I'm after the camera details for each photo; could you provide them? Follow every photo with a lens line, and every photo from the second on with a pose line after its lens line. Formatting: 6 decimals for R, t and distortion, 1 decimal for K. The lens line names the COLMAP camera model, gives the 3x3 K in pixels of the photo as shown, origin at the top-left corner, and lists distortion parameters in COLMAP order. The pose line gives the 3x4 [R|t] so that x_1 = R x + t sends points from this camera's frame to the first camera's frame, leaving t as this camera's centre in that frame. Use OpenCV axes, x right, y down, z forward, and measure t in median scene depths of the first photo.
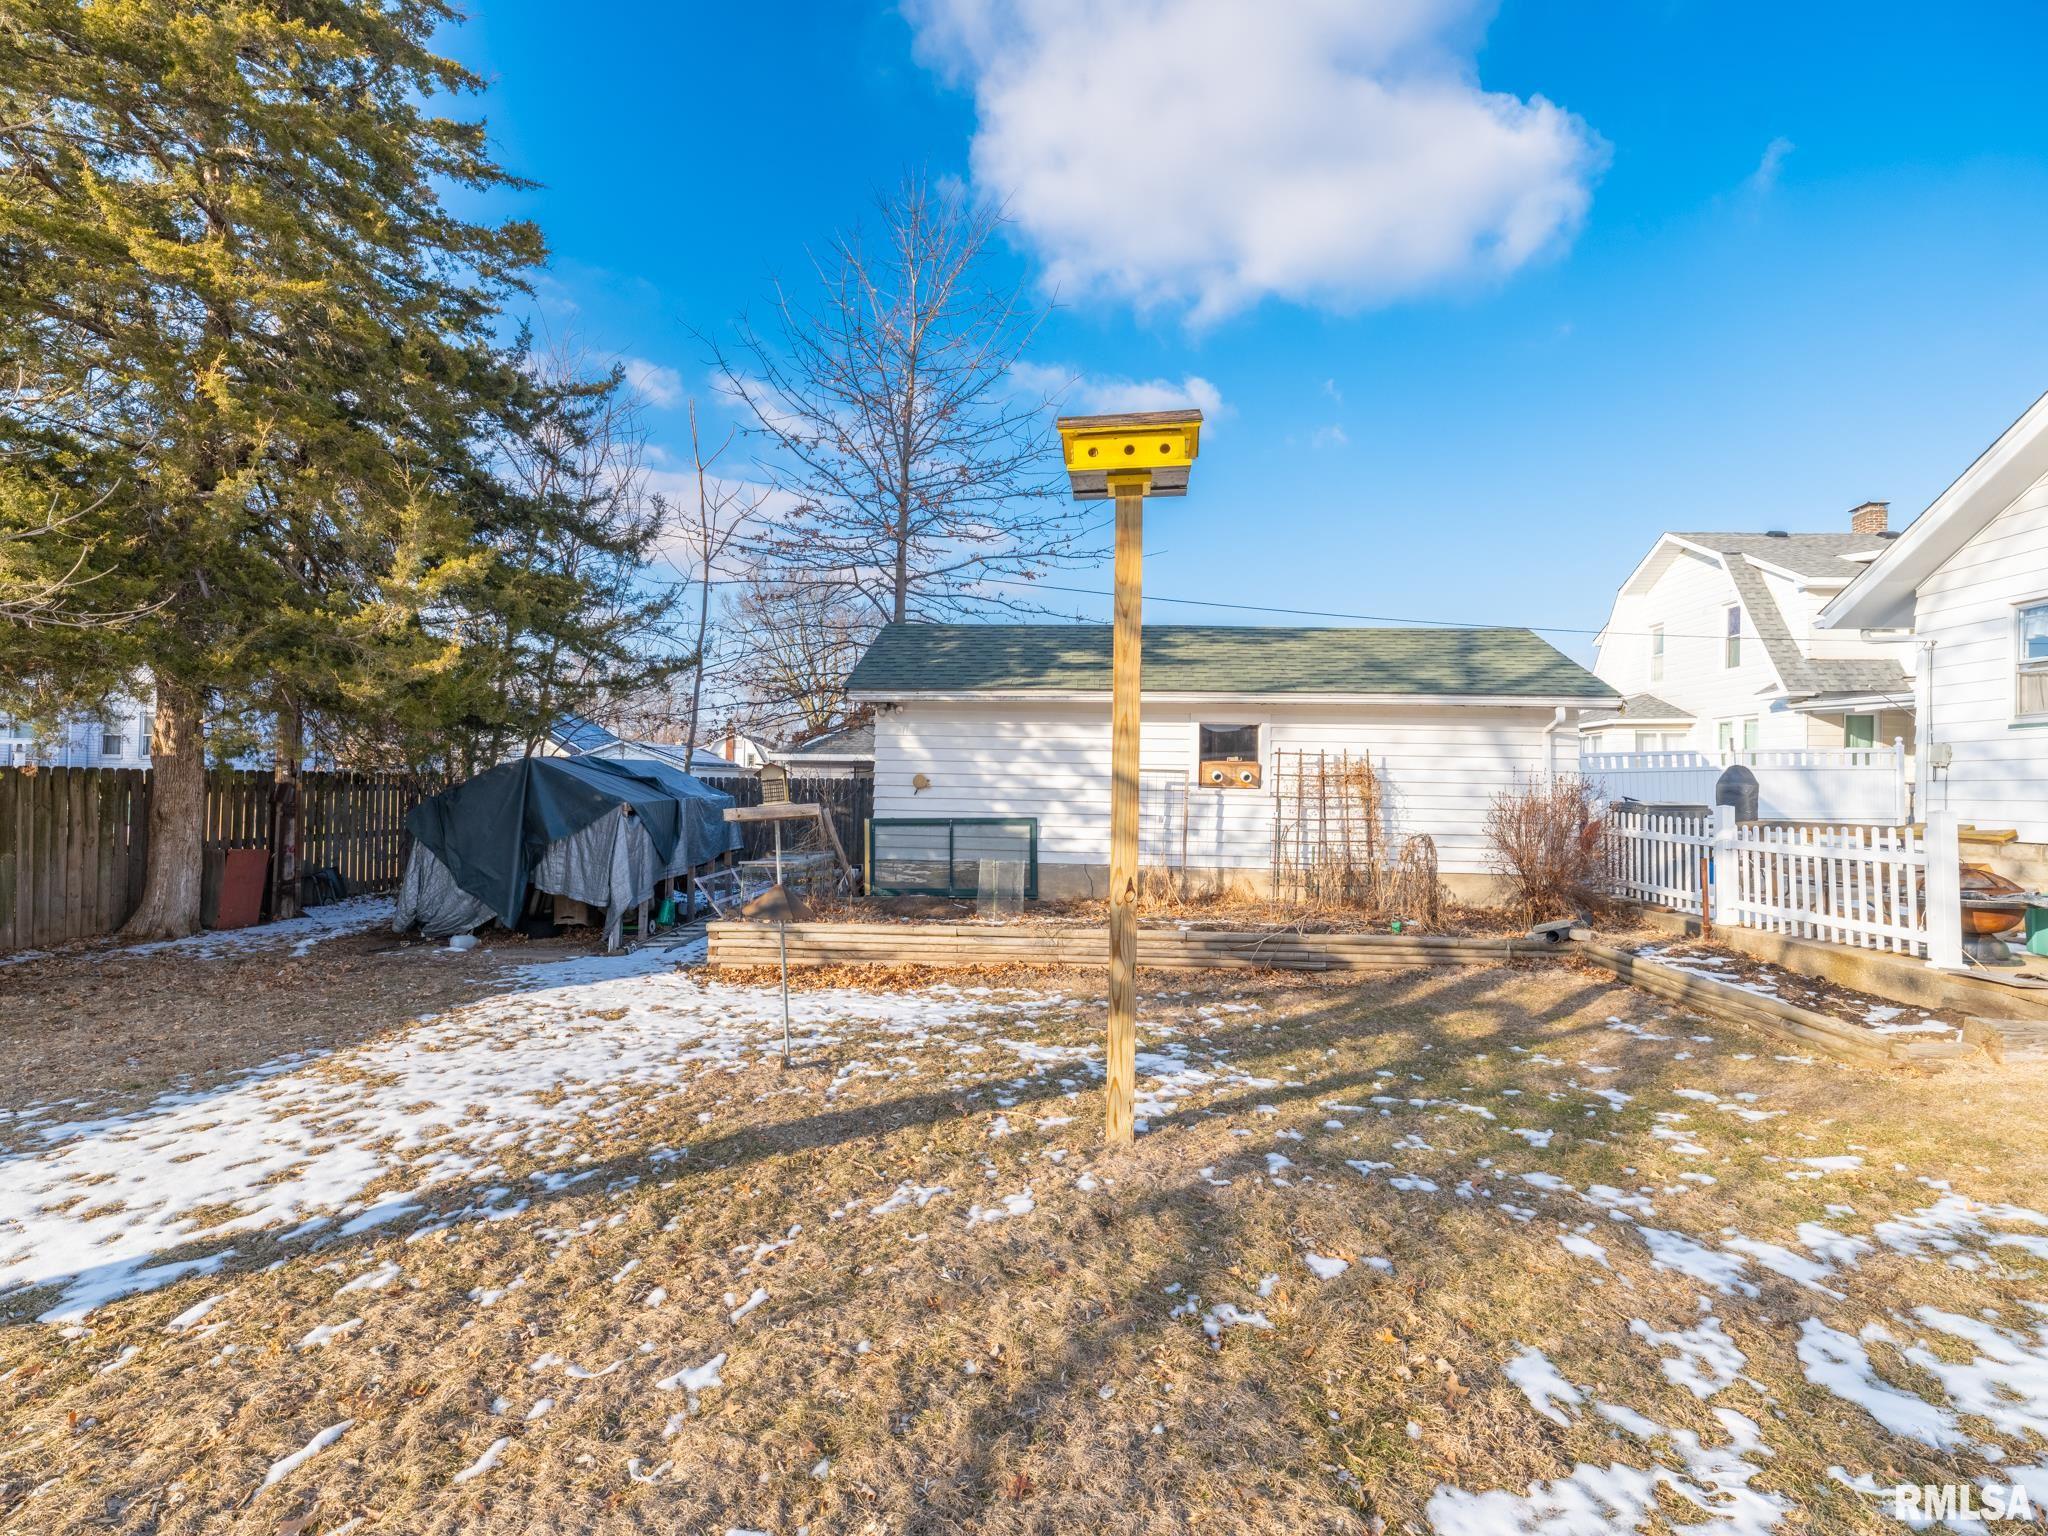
lens RADIAL K [[926.2, 0, 1022.4], [0, 926.2, 767.0], [0, 0, 1]] dist [-0.006934, 0.002804]
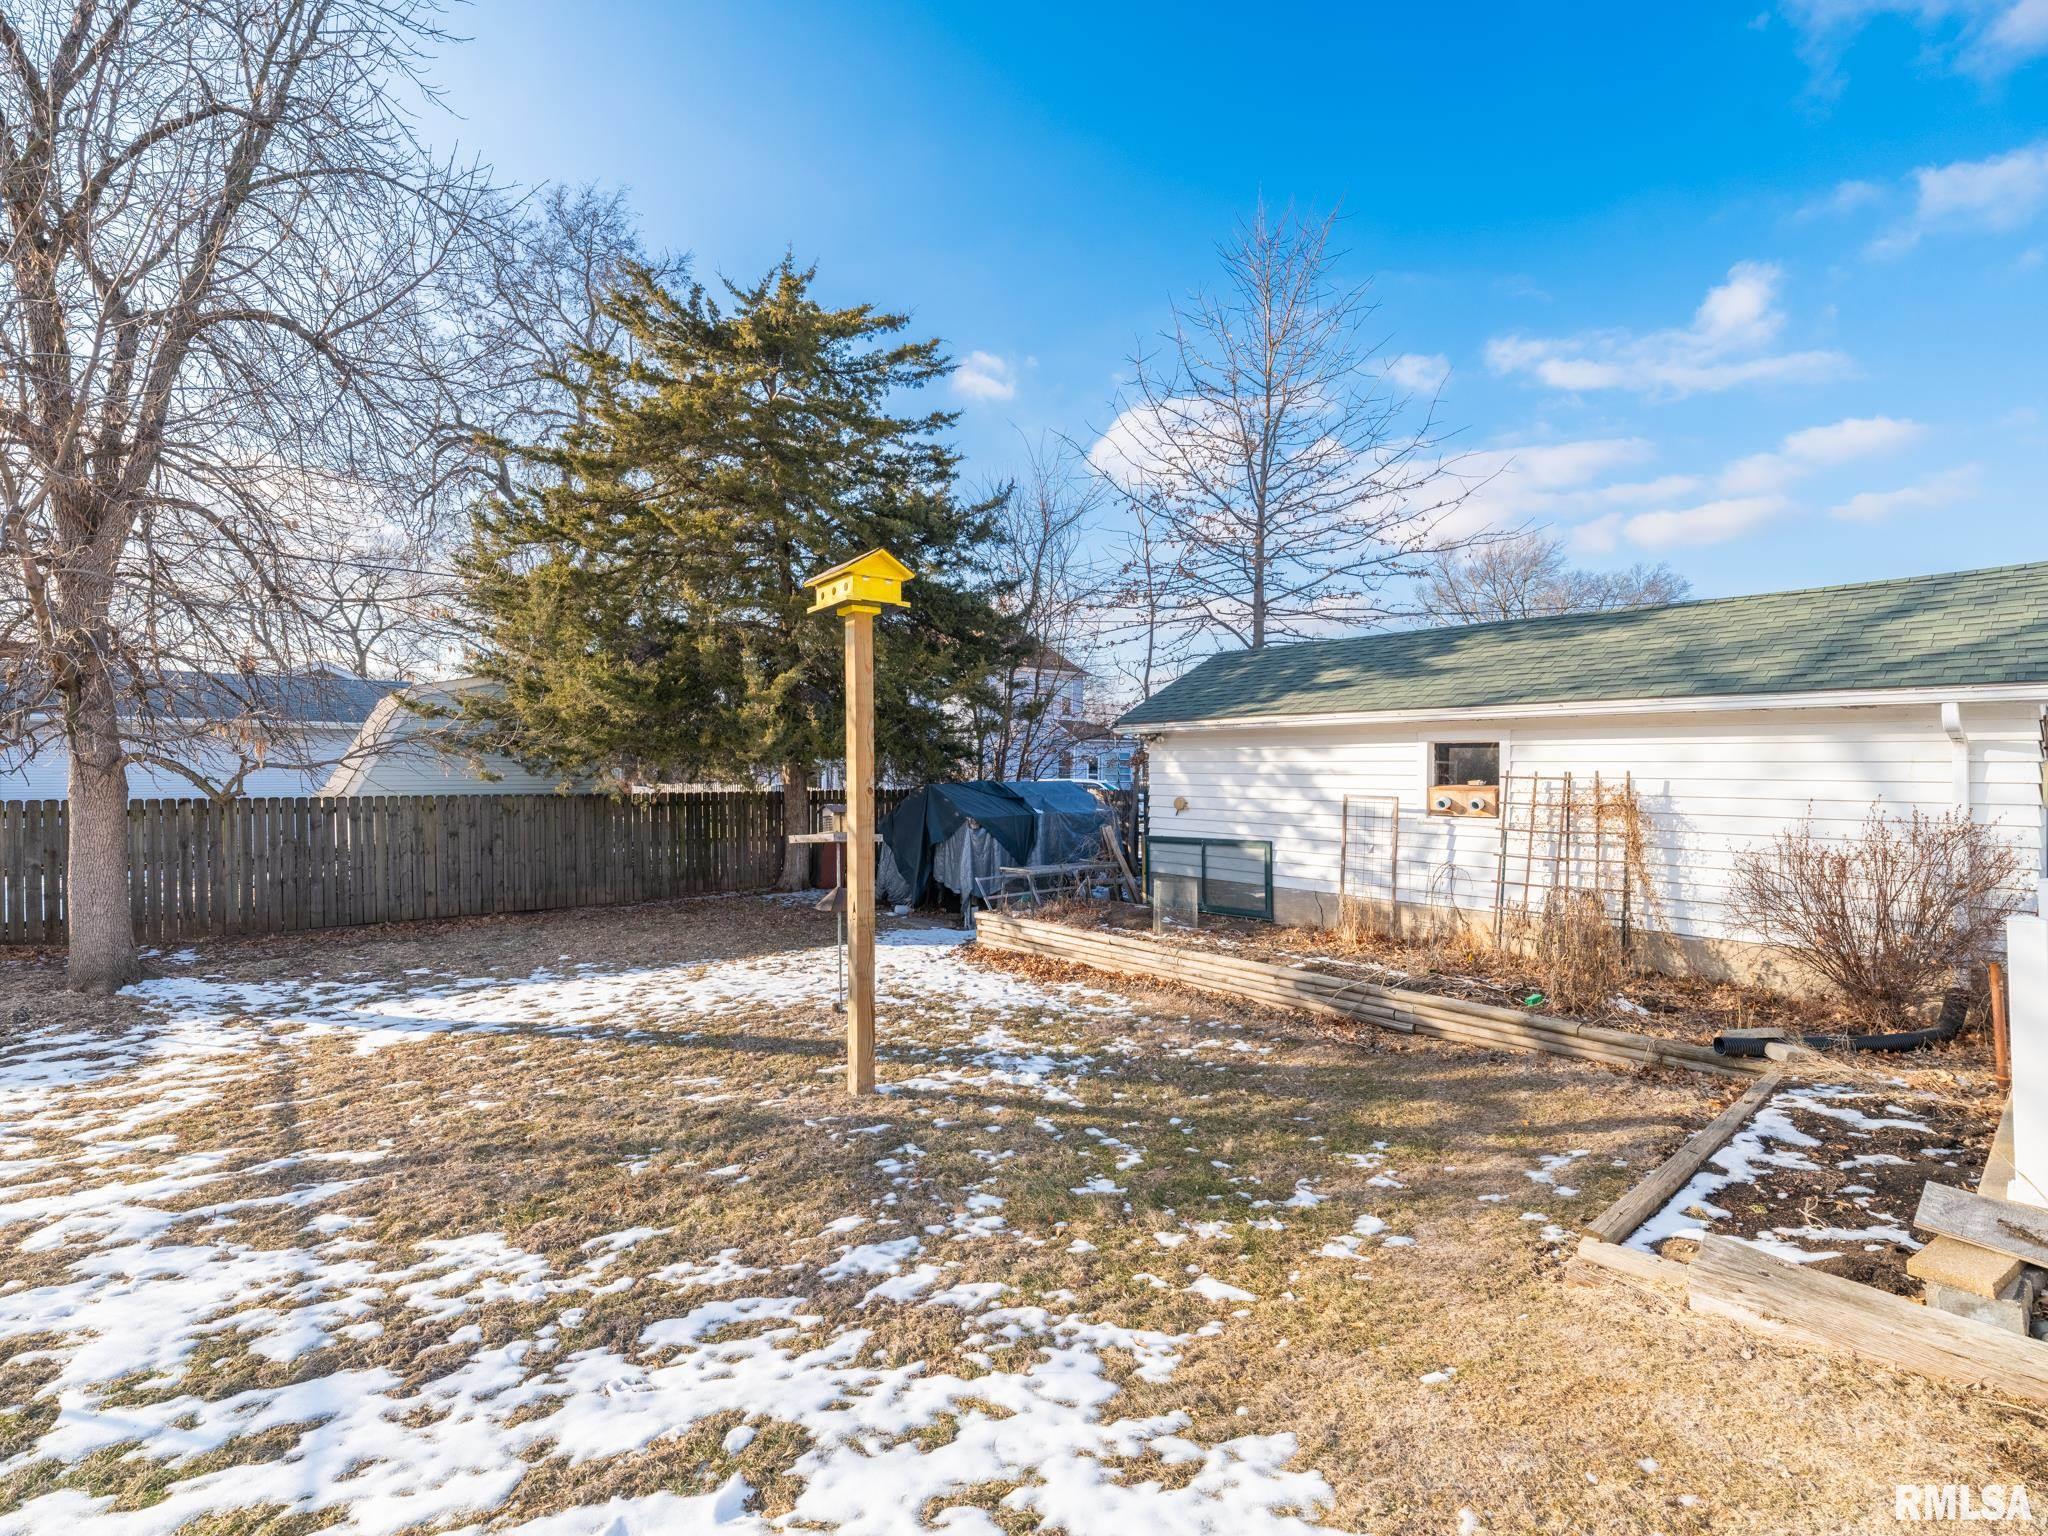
lens RADIAL K [[926.2, 0, 1021.1], [0, 926.2, 779.8], [0, 0, 1]] dist [-0.006934, 0.002804]
pose [[0.702468, -0.004263, -0.711703, 1.080431], [0.020587, 0.999685, 0.014332, -0.065094], [0.711418, -0.024720, 0.702334, 0.190593]]
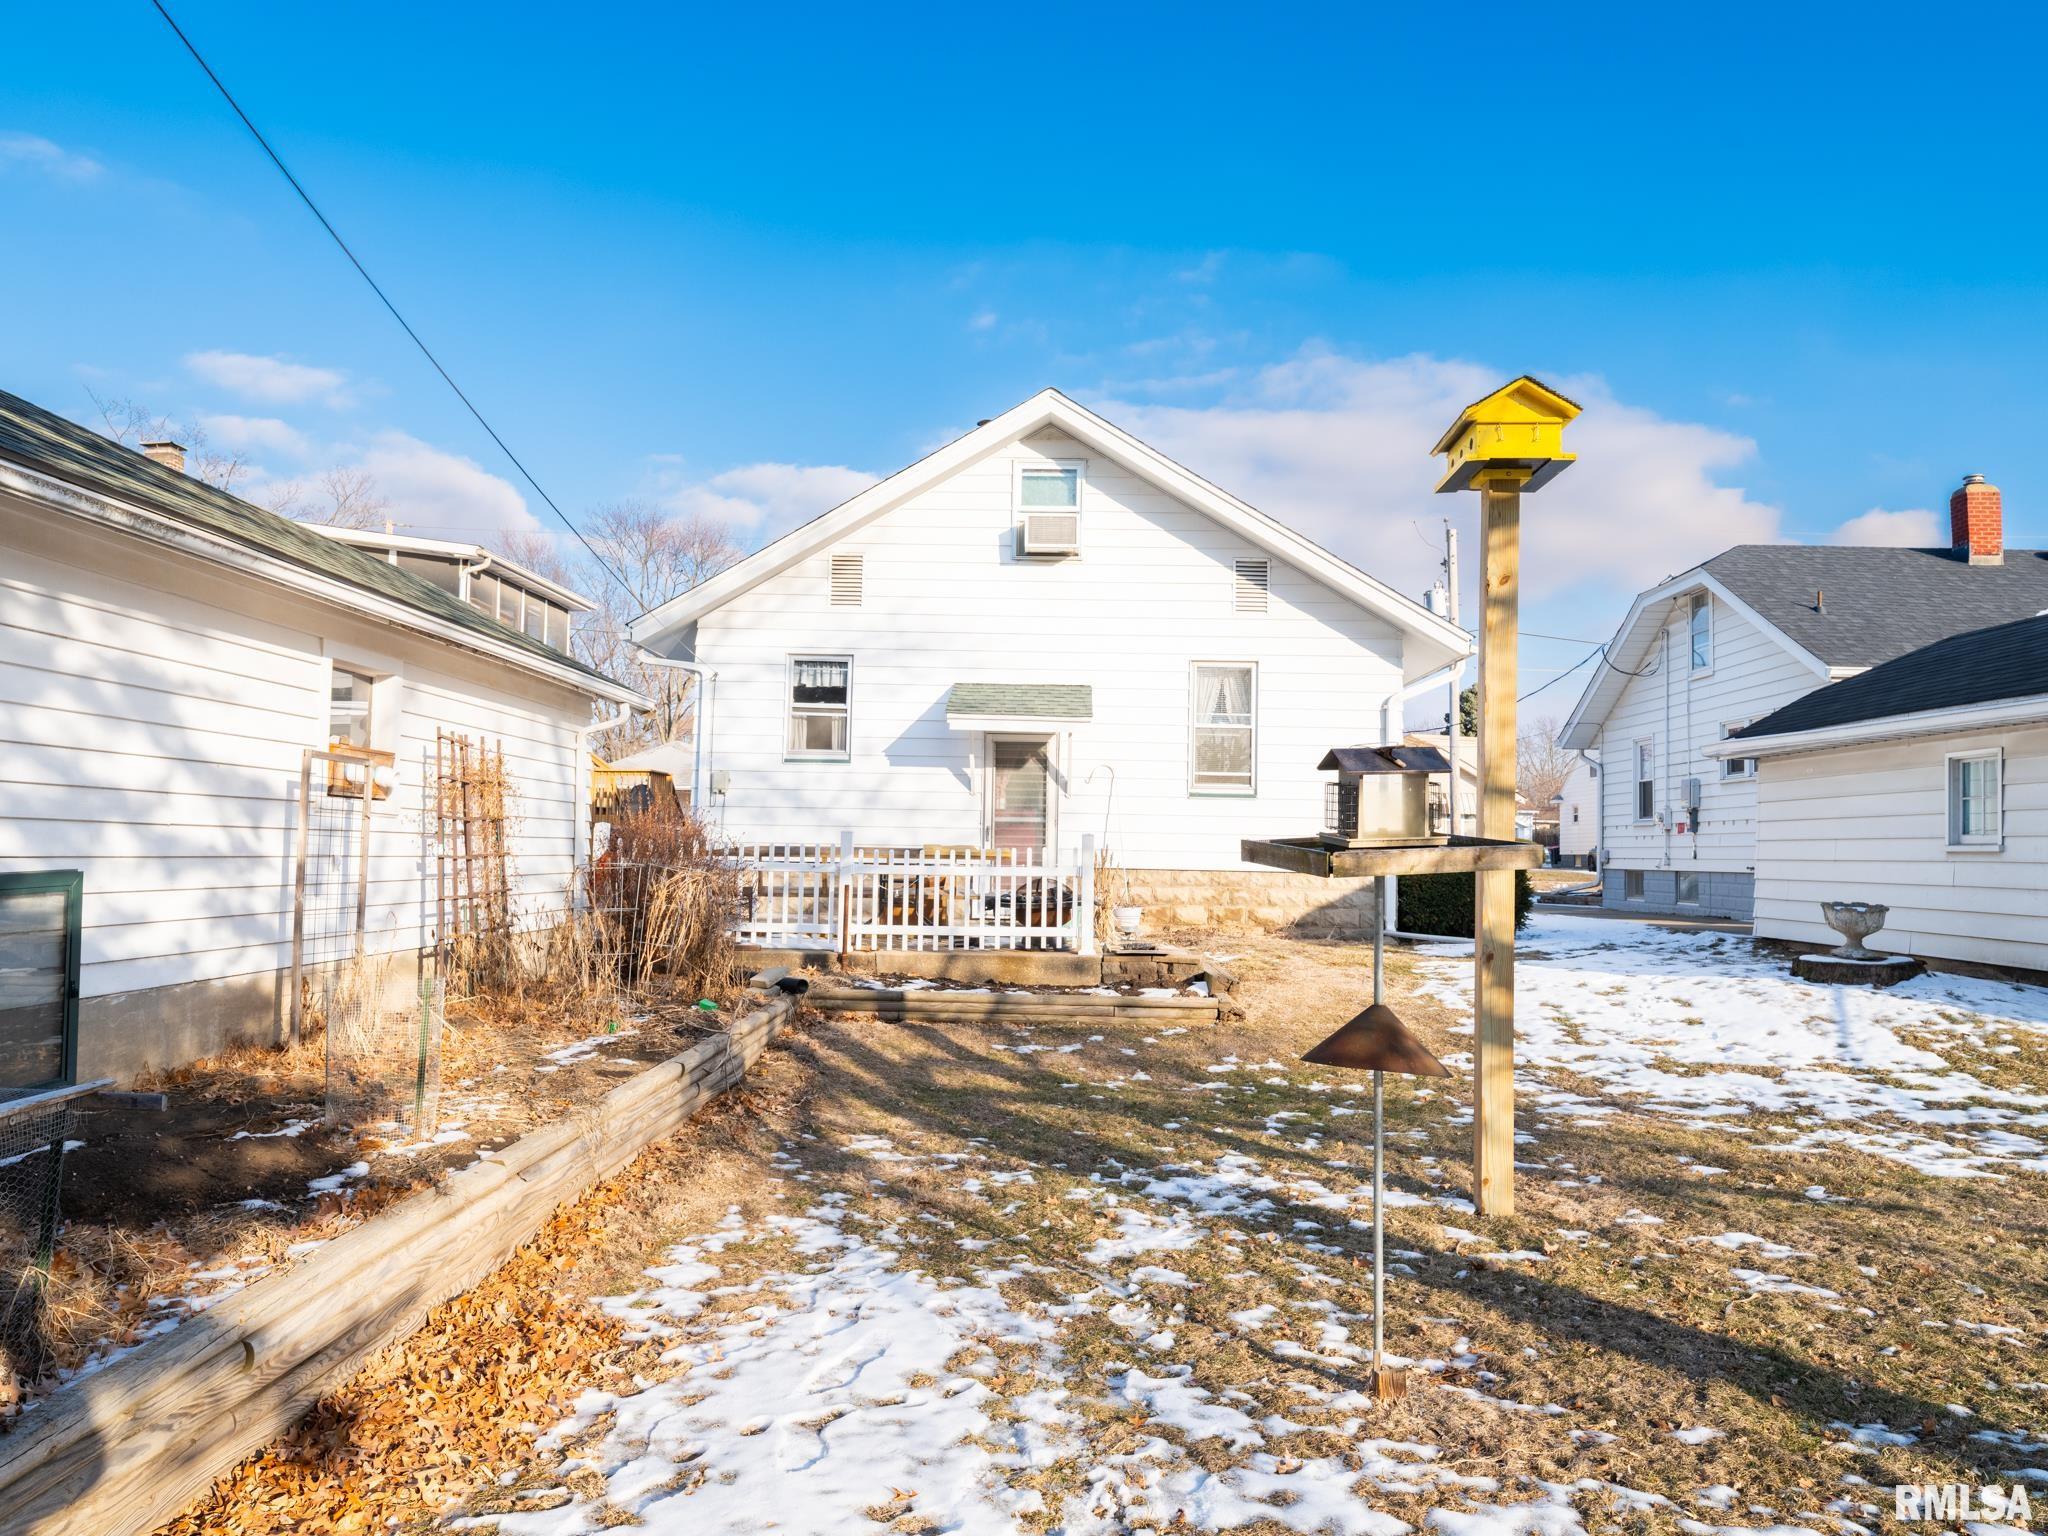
lens RADIAL K [[1347.9, 0, 1014.1], [0, 1347.9, 764.5], [0, 0, 1]] dist [0.015208, -0.025428]
pose [[-0.042332, 0.045719, 0.998057, -1.023849], [-0.040833, 0.998039, -0.047450, 0.048847], [-0.998269, -0.042763, -0.040382, 1.324782]]
